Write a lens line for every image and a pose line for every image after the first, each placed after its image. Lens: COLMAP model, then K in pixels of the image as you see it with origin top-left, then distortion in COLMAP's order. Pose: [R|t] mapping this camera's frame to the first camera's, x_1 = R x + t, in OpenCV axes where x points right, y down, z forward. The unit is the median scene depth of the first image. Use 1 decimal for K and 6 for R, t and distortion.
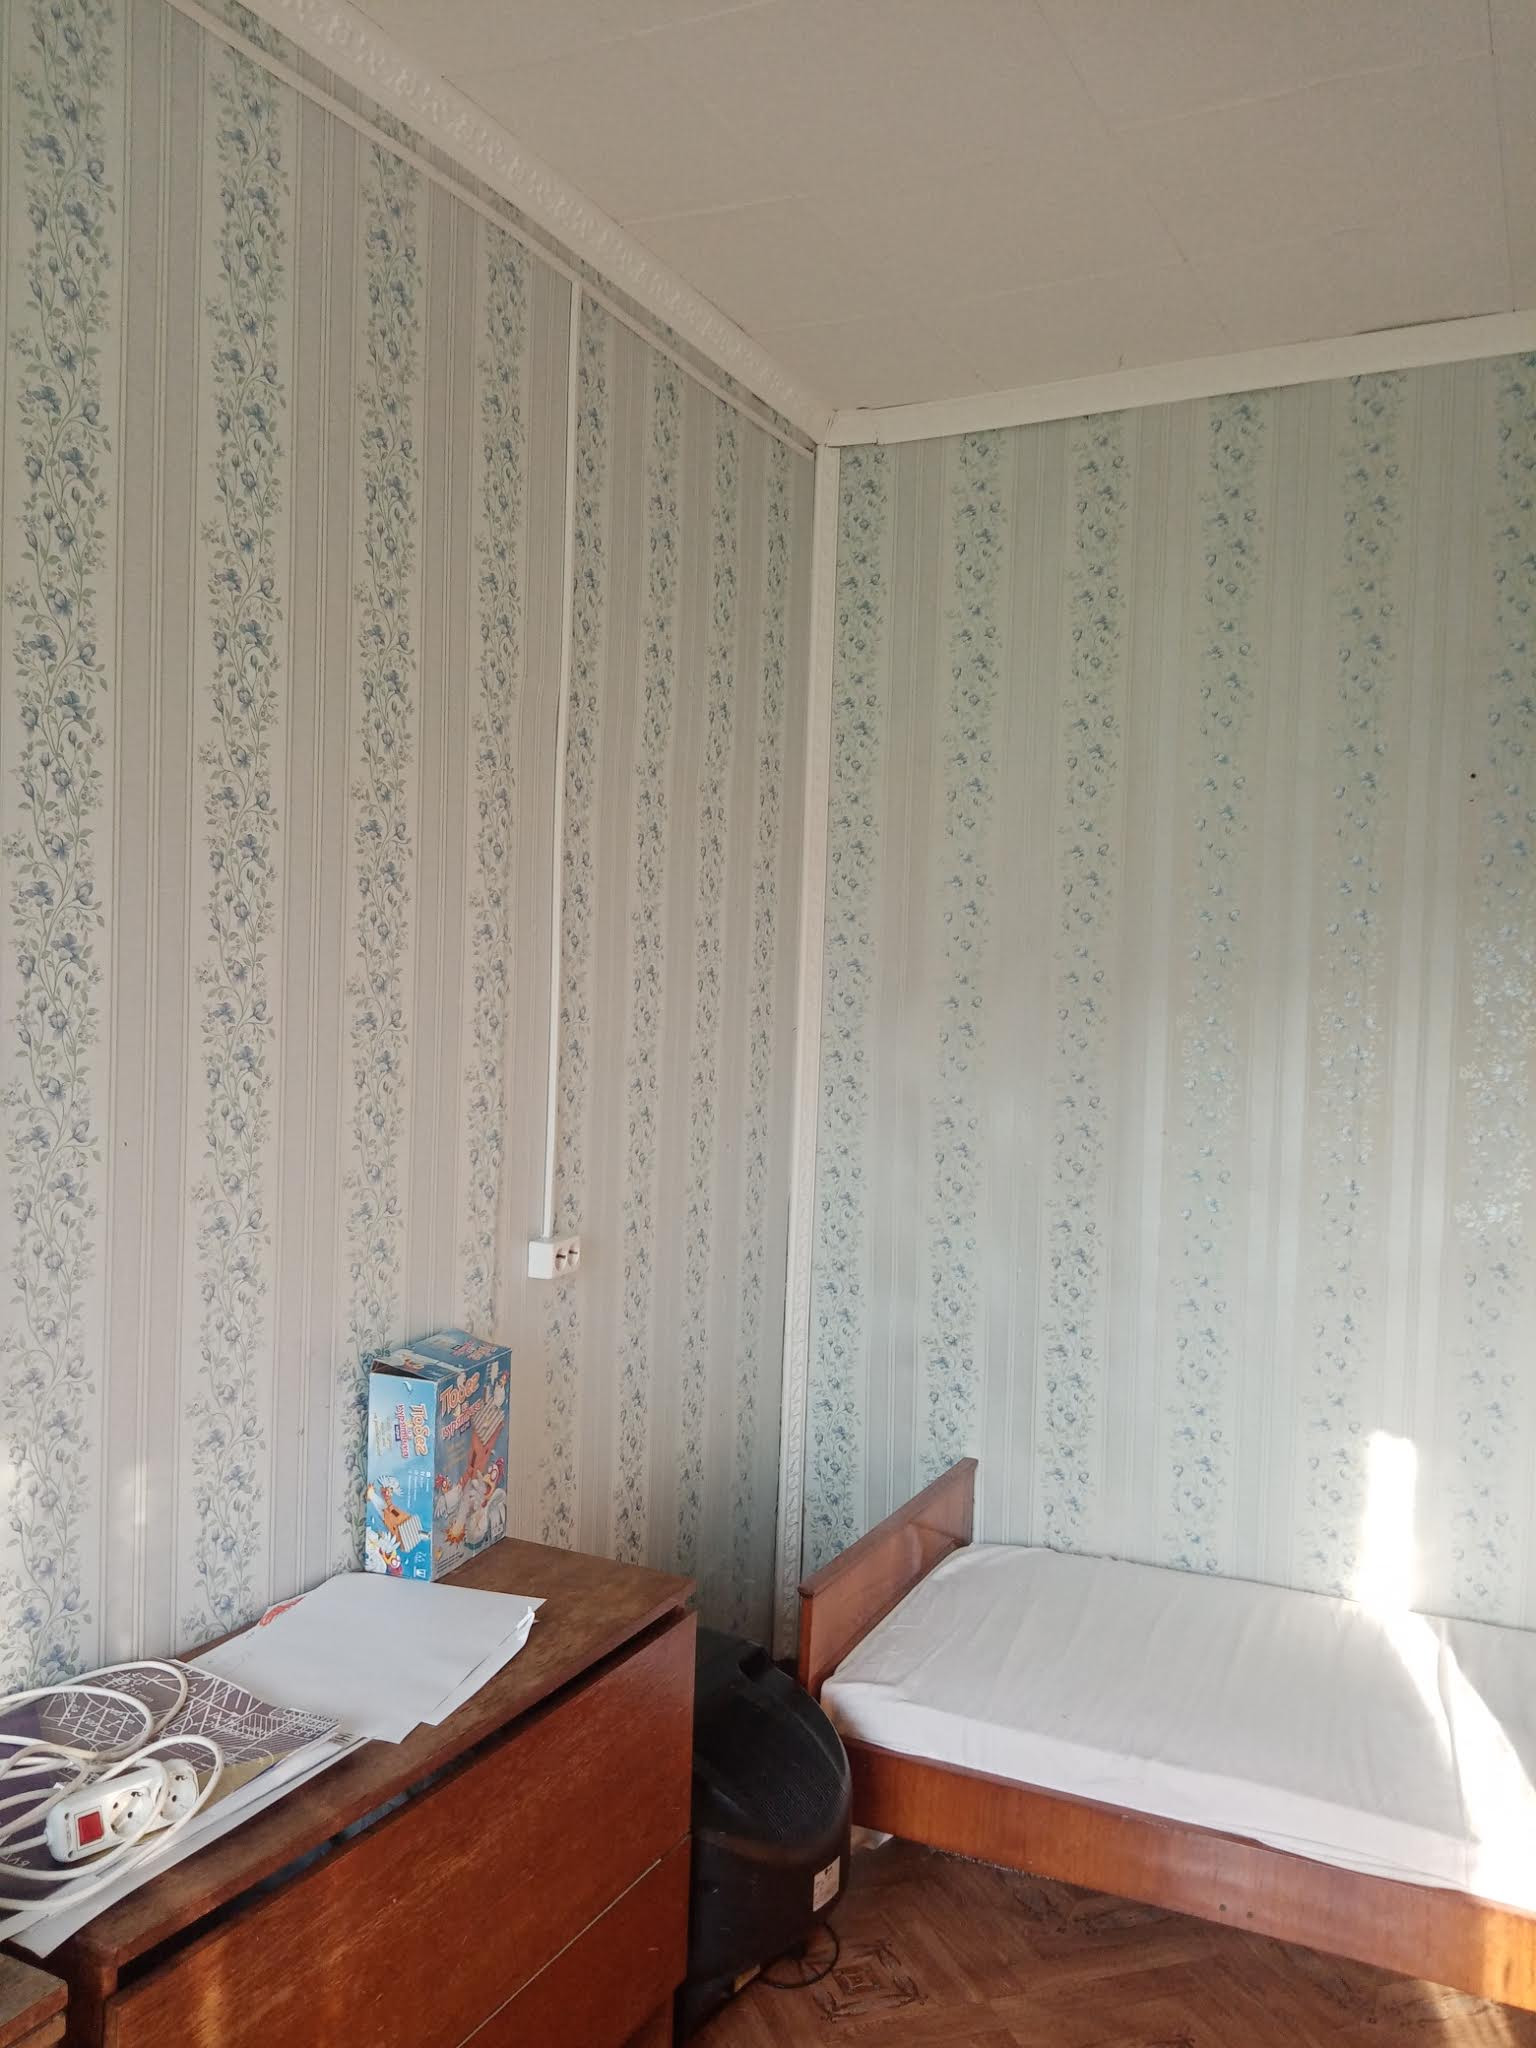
lens RADIAL K [[1816.2, 0, 761.0], [0, 1816.2, 1023.3], [0, 0, 1]] dist [-0.000227, 0.103053]
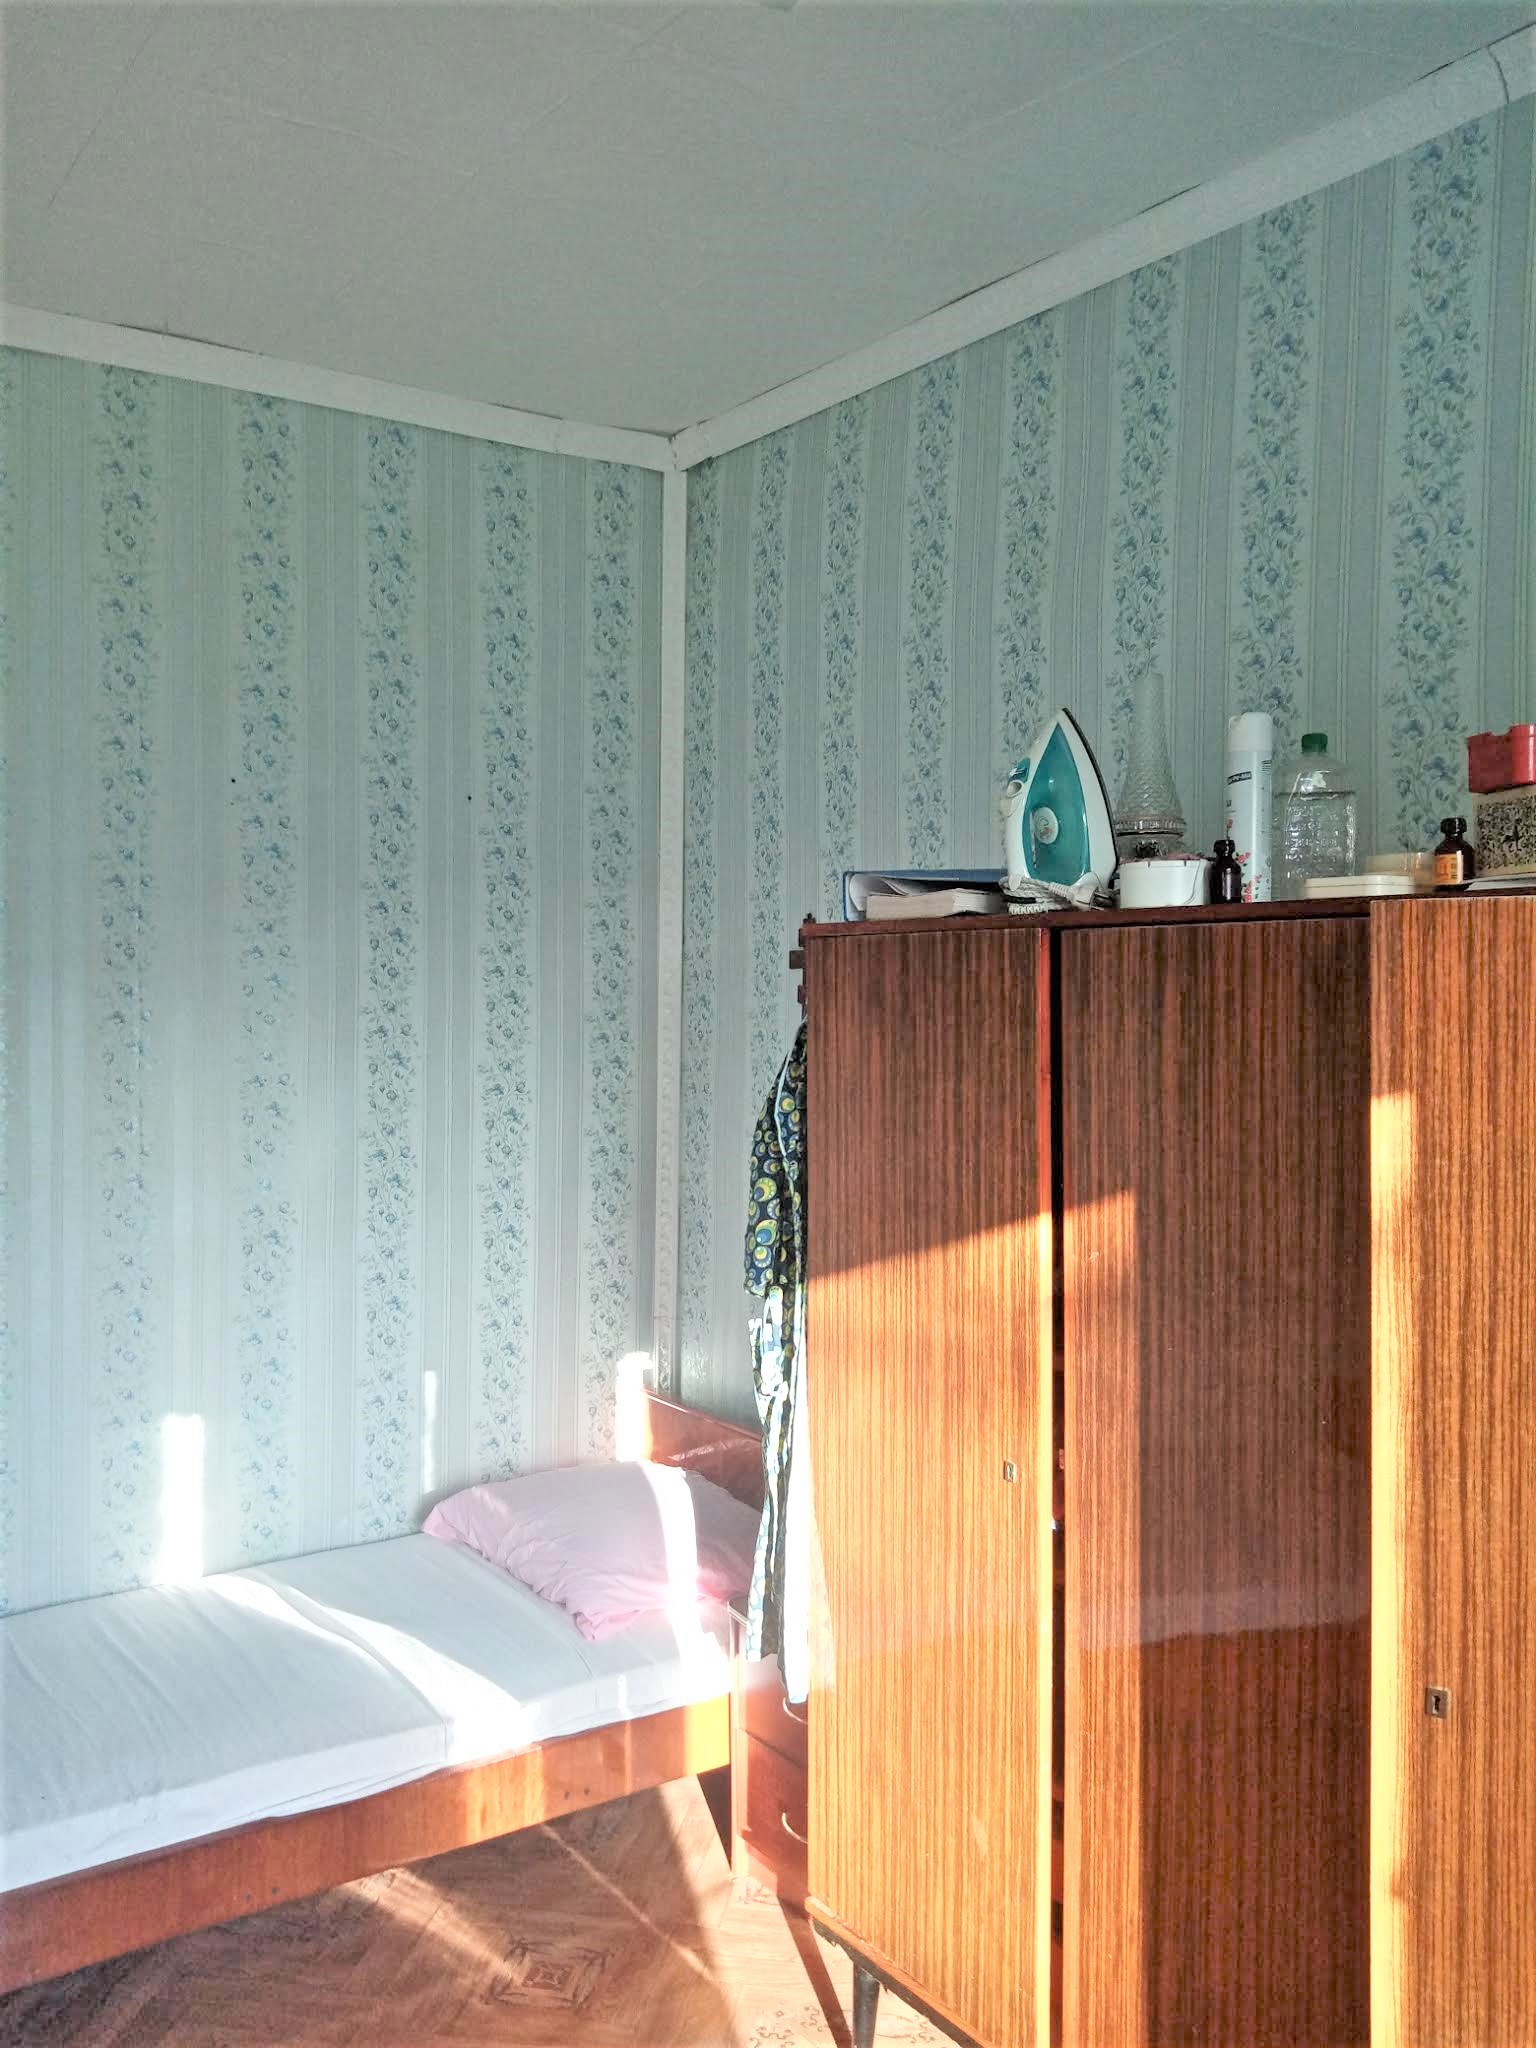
lens RADIAL K [[1816.2, 0, 761.0], [0, 1816.2, 1023.3], [0, 0, 1]] dist [-0.000227, 0.103053]
pose [[0.504768, -0.061064, 0.861093, -0.388663], [0.049785, 0.997894, 0.041581, -0.022810], [-0.861818, 0.021880, 0.506745, 0.204516]]
